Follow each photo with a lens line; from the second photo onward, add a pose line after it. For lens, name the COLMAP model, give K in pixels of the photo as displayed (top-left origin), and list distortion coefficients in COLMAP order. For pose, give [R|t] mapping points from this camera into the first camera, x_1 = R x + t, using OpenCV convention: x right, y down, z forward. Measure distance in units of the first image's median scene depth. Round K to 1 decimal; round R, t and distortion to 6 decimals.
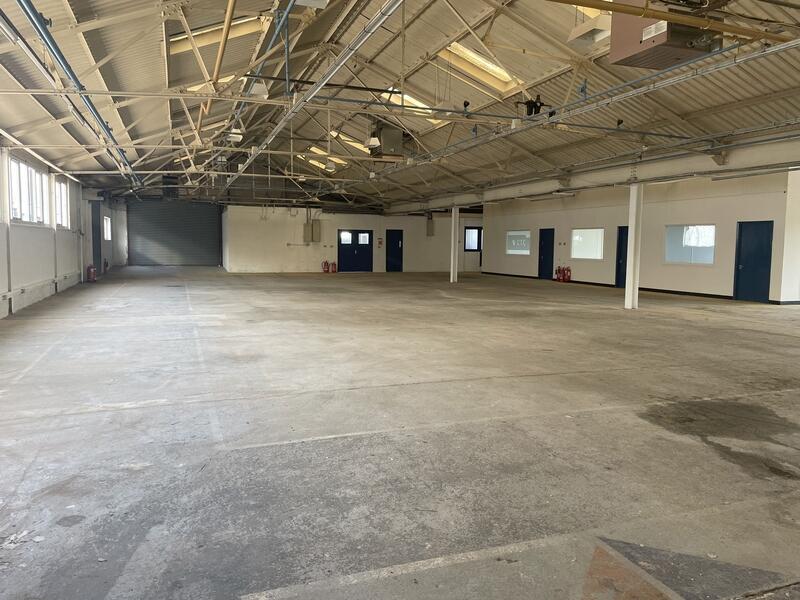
lens RADIAL K [[595.1, 0, 400.6], [0, 595.1, 293.6], [0, 0, 1]] dist [0.057181, -0.009296]
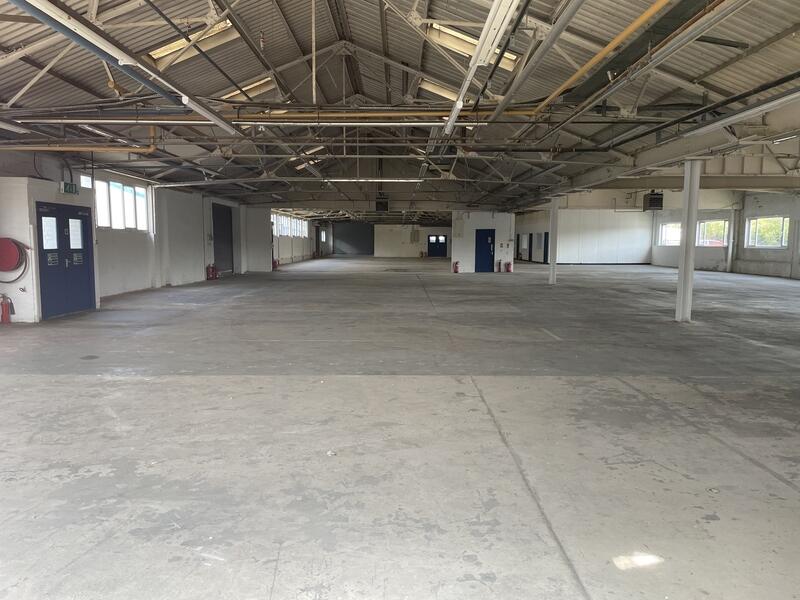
lens RADIAL K [[595.1, 0, 400.1], [0, 595.1, 303.2], [0, 0, 1]] dist [0.057181, -0.009296]
pose [[0.939353, 0.026577, -0.341920, 0.492196], [-0.020899, 0.999576, 0.020280, 0.079687], [0.342314, -0.011905, 0.939510, -0.885310]]
